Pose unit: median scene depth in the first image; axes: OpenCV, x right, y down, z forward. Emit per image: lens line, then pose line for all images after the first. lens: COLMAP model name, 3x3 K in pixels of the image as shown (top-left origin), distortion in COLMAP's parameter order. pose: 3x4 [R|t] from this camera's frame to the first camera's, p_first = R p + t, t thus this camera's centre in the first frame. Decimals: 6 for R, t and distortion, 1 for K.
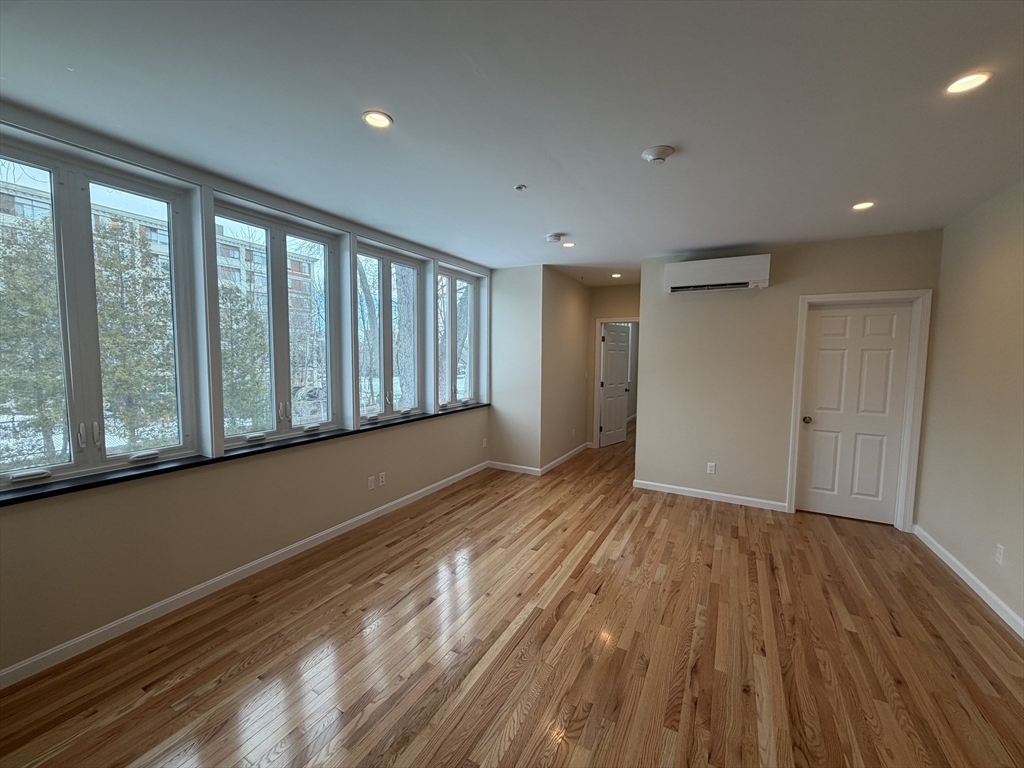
lens RADIAL K [[407.0, 0, 509.0], [0, 407.0, 383.6], [0, 0, 1]] dist [0.001159, -0.000341]
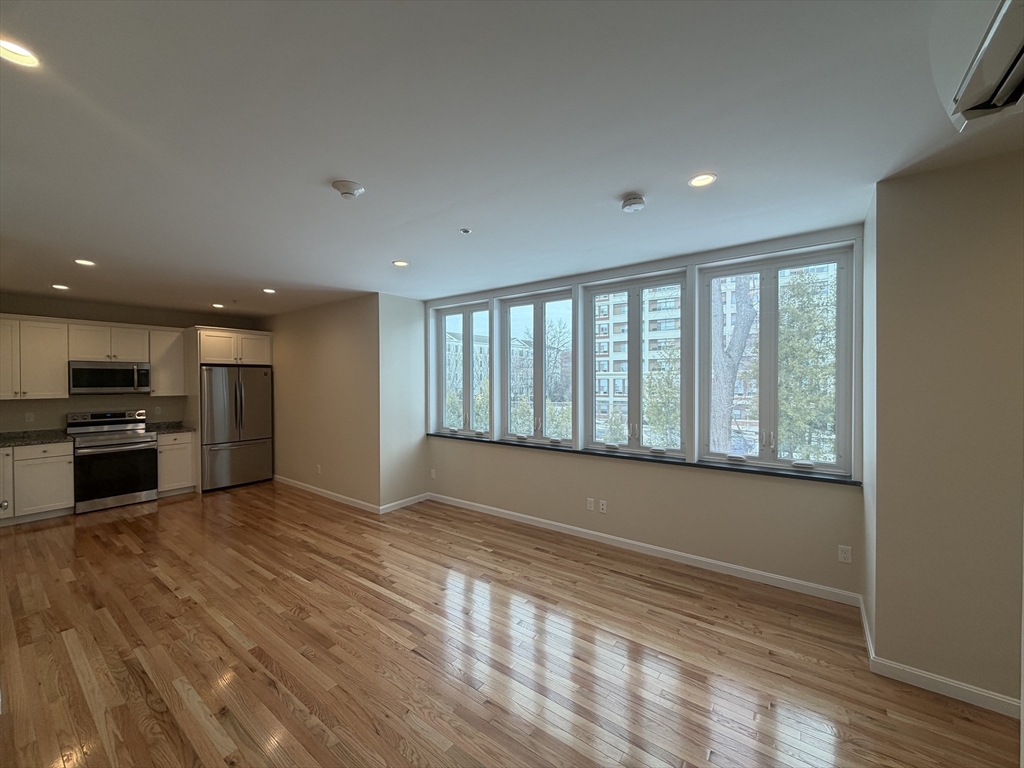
lens RADIAL K [[407.0, 0, 506.7], [0, 407.0, 384.0], [0, 0, 1]] dist [0.001159, -0.000341]
pose [[-0.138235, 0.001769, -0.990398, 0.944303], [-0.072476, 0.997299, 0.011897, -0.088041], [0.987744, 0.073425, -0.137734, 1.123985]]
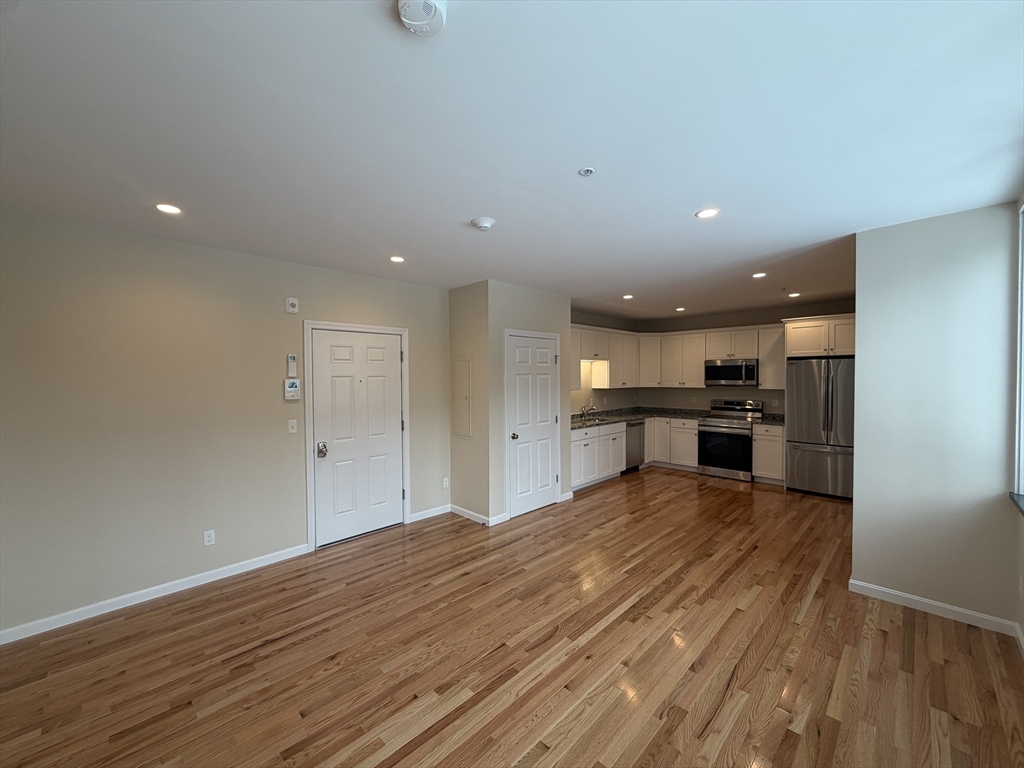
lens RADIAL K [[407.0, 0, 506.9], [0, 407.0, 384.3], [0, 0, 1]] dist [0.001159, -0.000341]
pose [[-0.959459, -0.008263, 0.281728, -0.041546], [0.019464, 0.995241, 0.095477, -0.137409], [-0.281176, 0.097090, -0.954732, 1.591511]]
